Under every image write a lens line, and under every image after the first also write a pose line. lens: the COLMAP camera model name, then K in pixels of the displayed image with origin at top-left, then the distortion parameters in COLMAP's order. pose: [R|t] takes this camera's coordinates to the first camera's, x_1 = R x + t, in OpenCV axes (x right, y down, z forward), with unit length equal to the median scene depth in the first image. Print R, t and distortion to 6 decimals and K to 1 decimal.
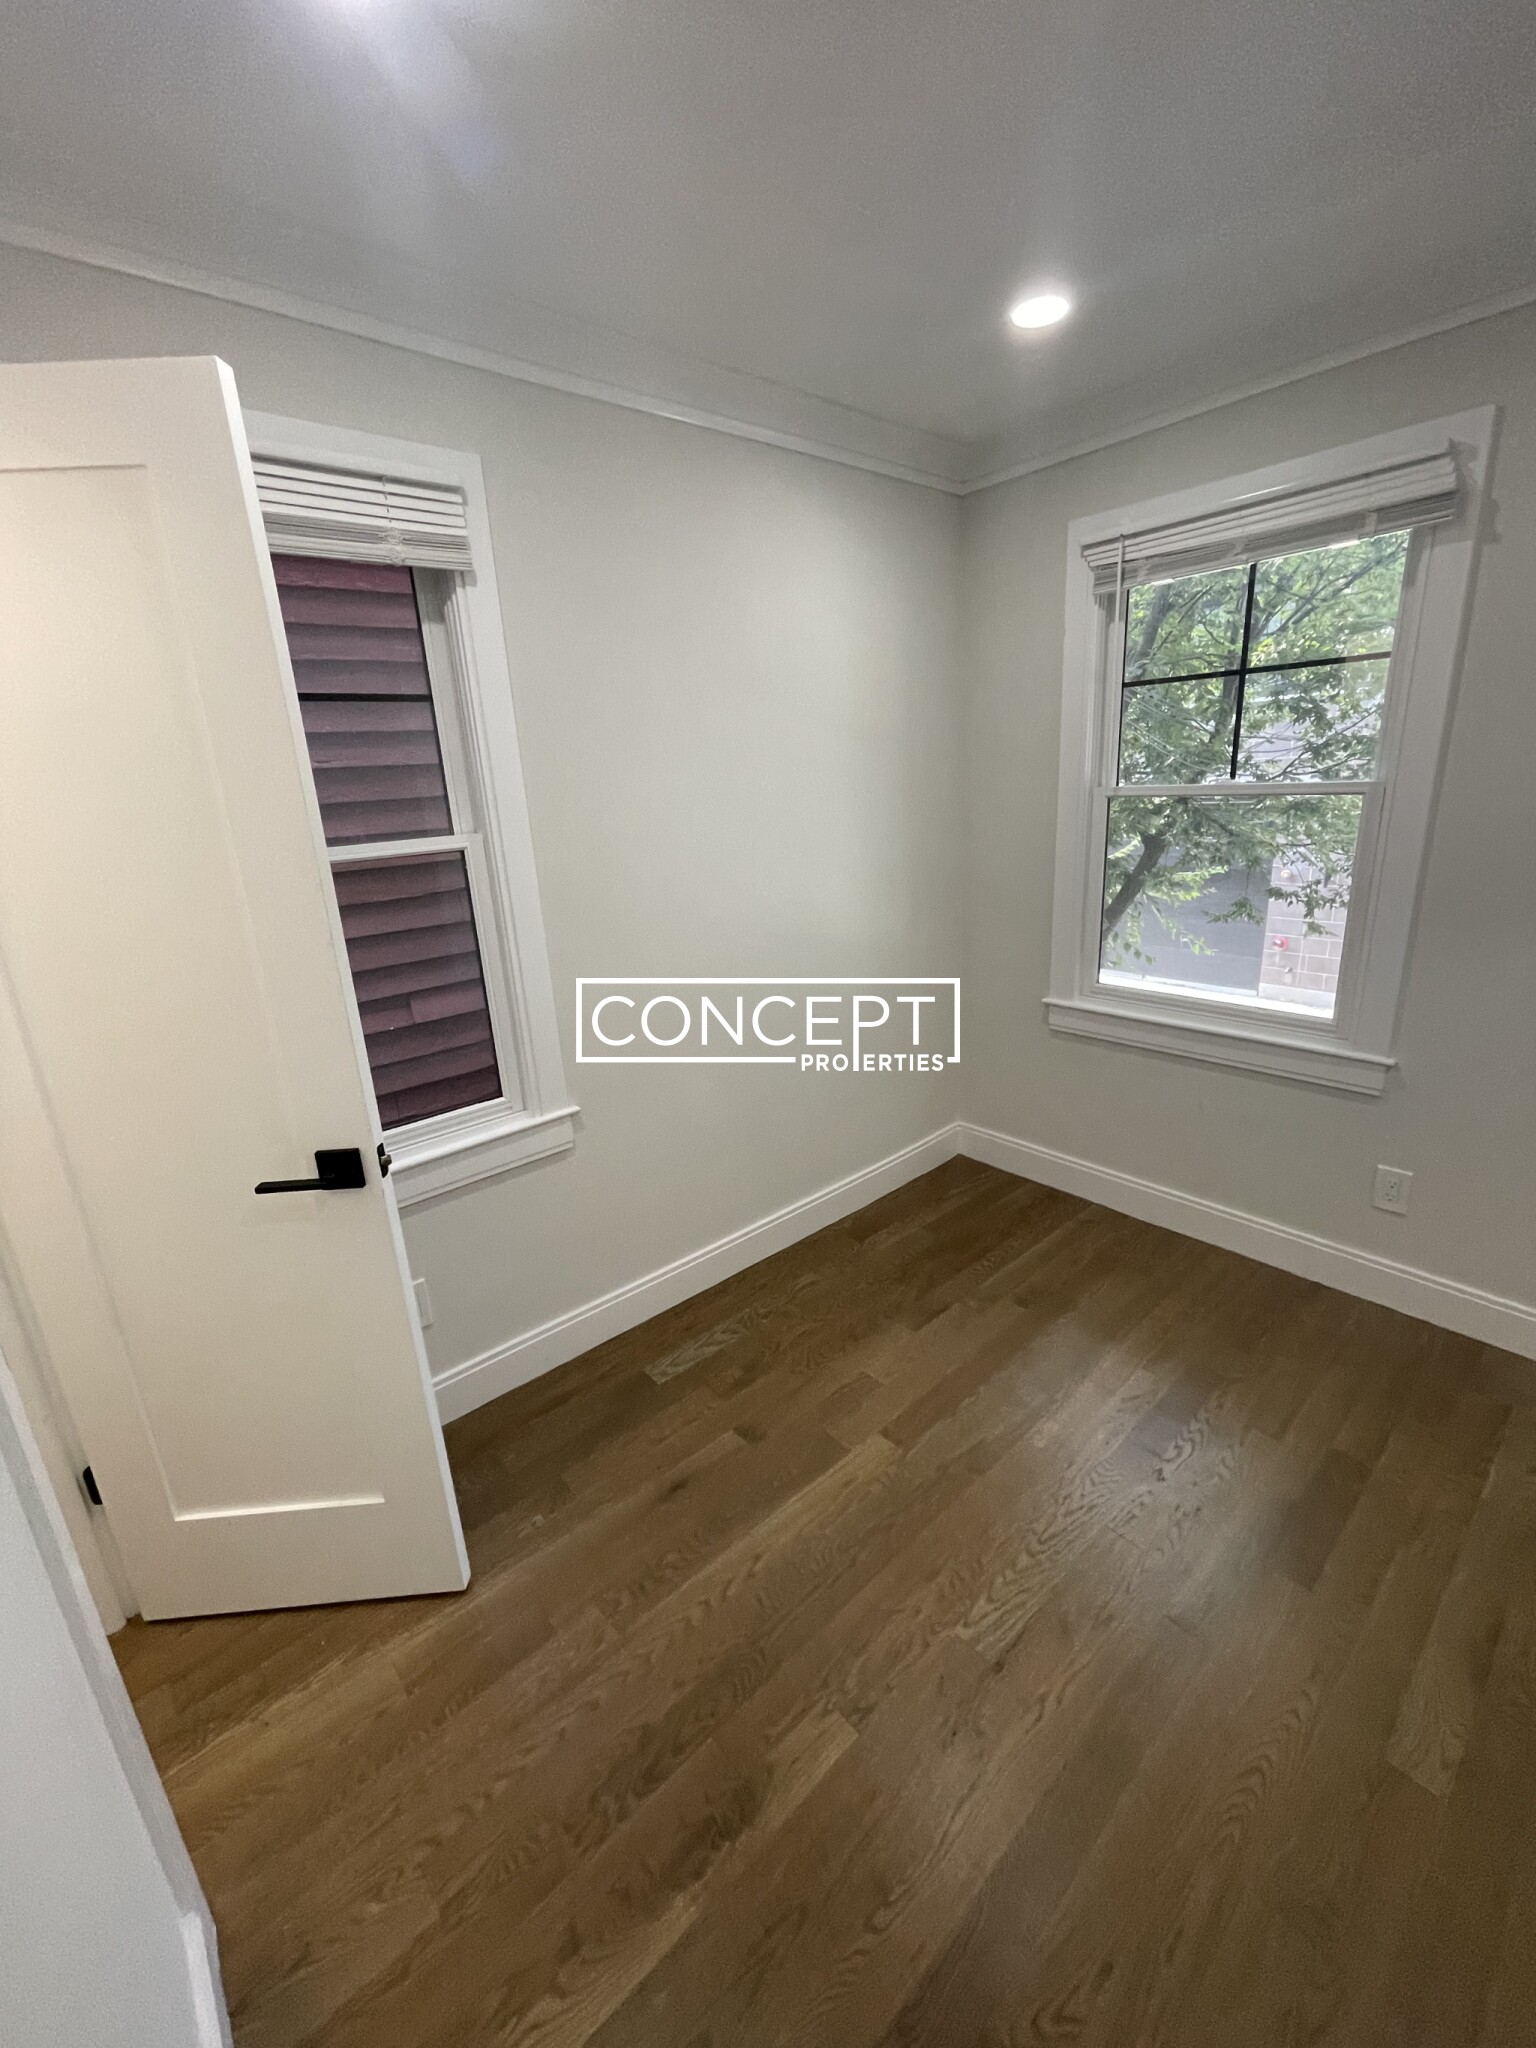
lens RADIAL K [[836.2, 0, 770.0], [0, 836.2, 1022.4], [0, 0, 1]] dist [-0.002636, 0.000743]
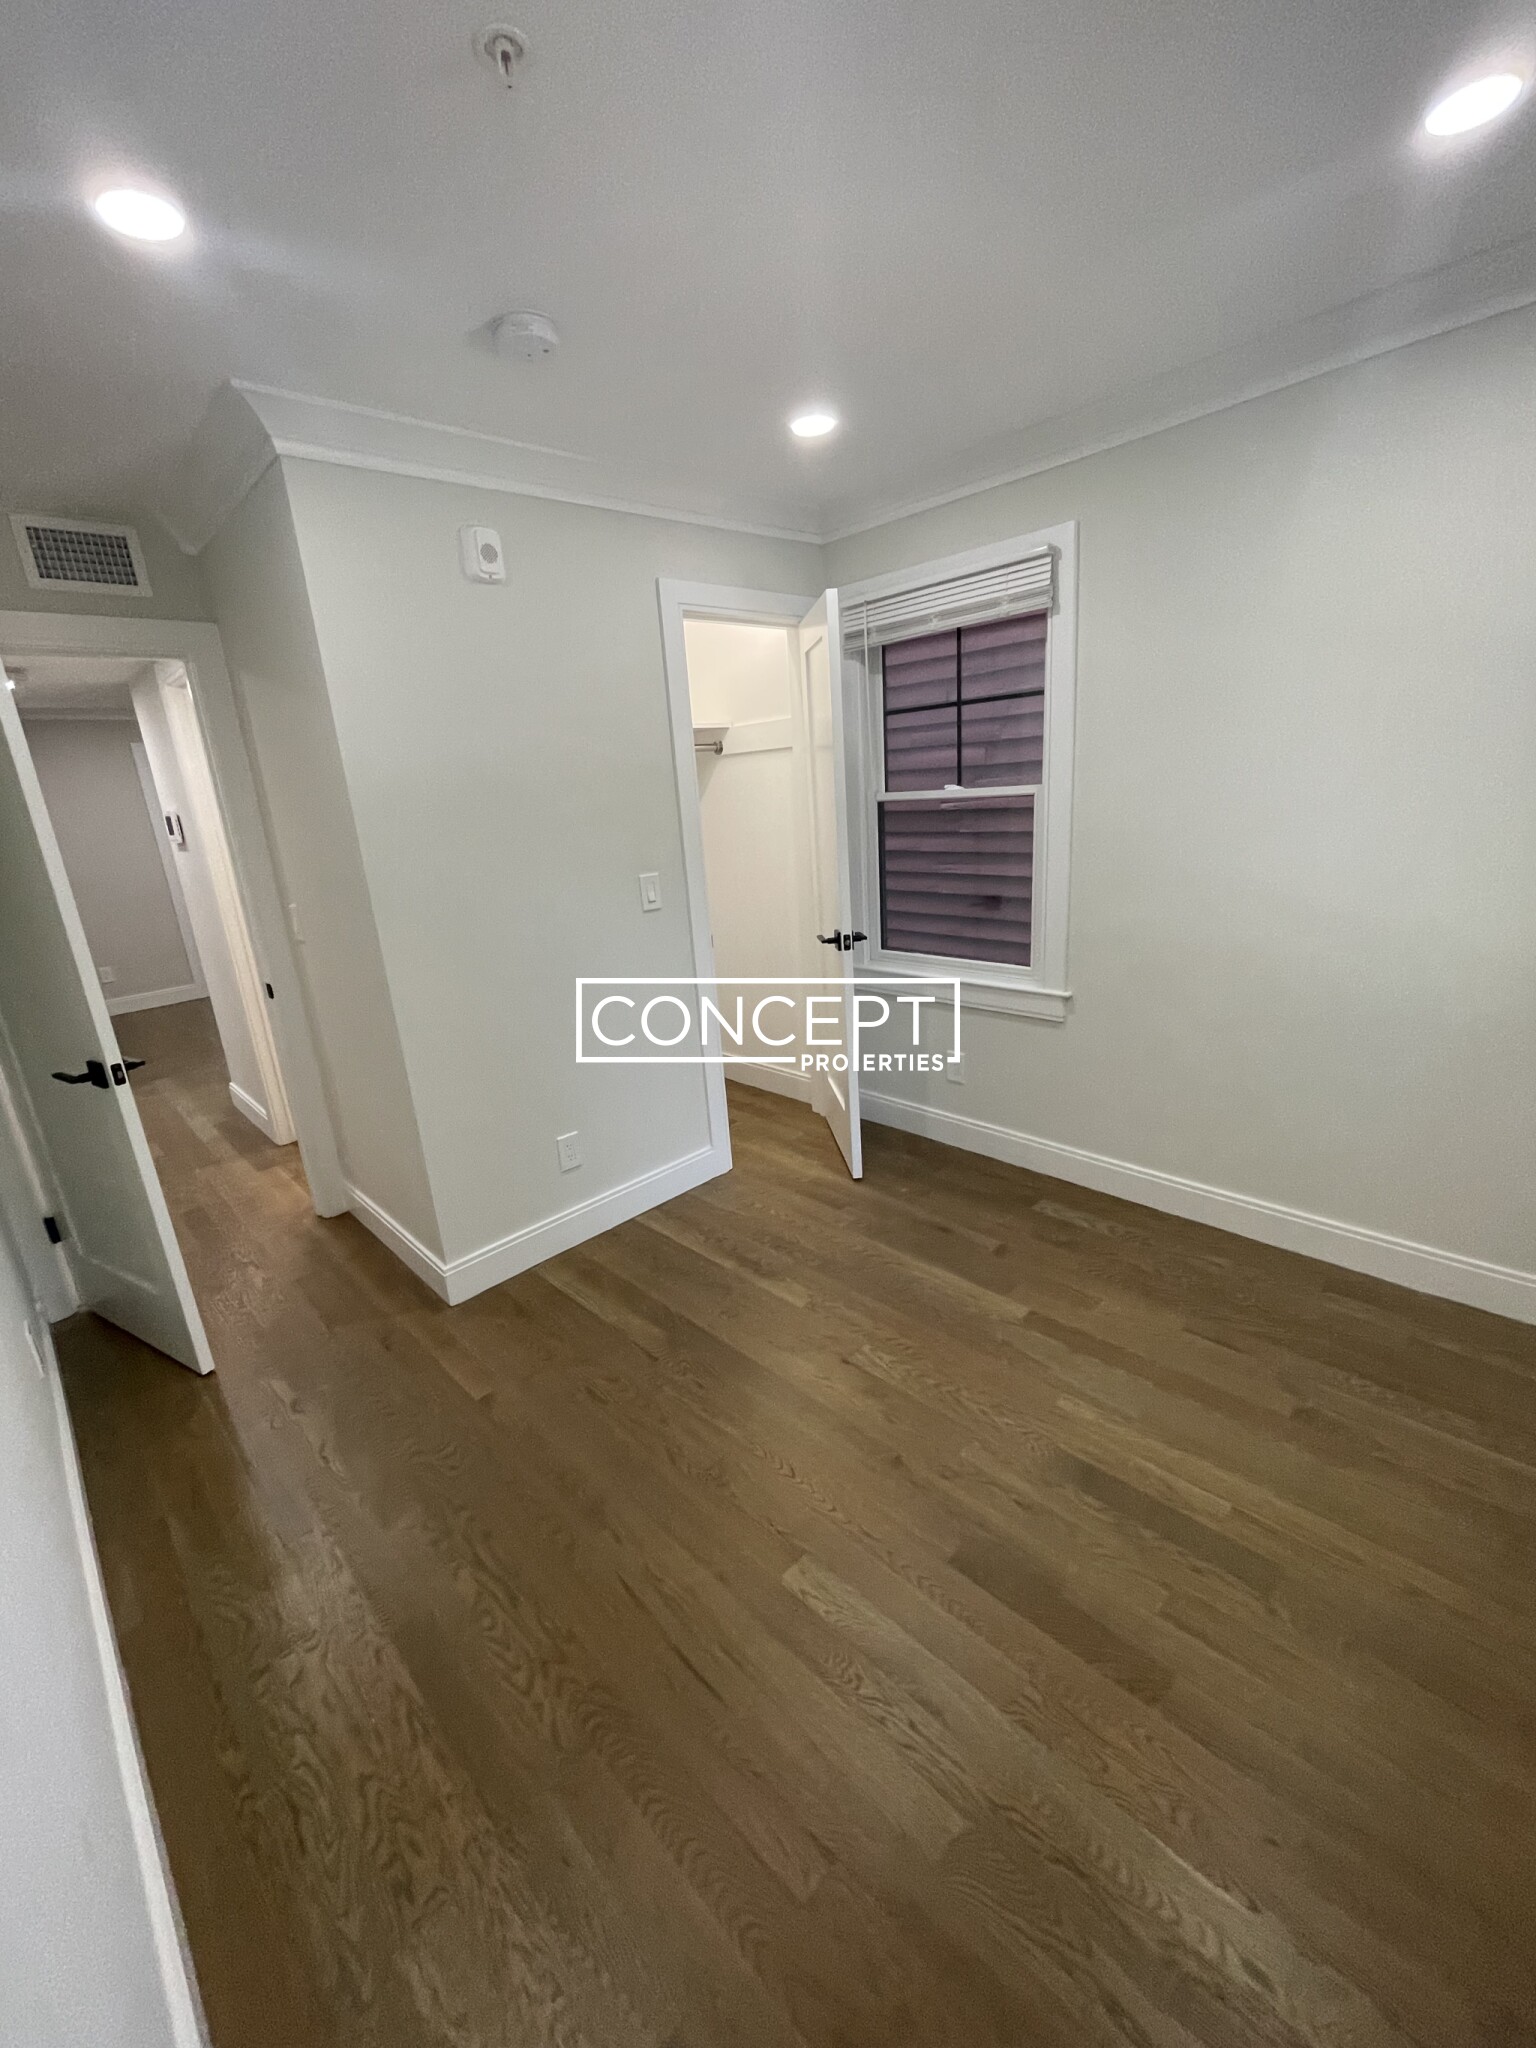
lens RADIAL K [[836.2, 0, 769.5], [0, 836.2, 1019.6], [0, 0, 1]] dist [-0.002636, 0.000743]
pose [[0.054316, 0.324493, -0.944327, 1.043078], [-0.216992, 0.926958, 0.306043, -0.168984], [0.974661, 0.188289, 0.120761, 0.389486]]
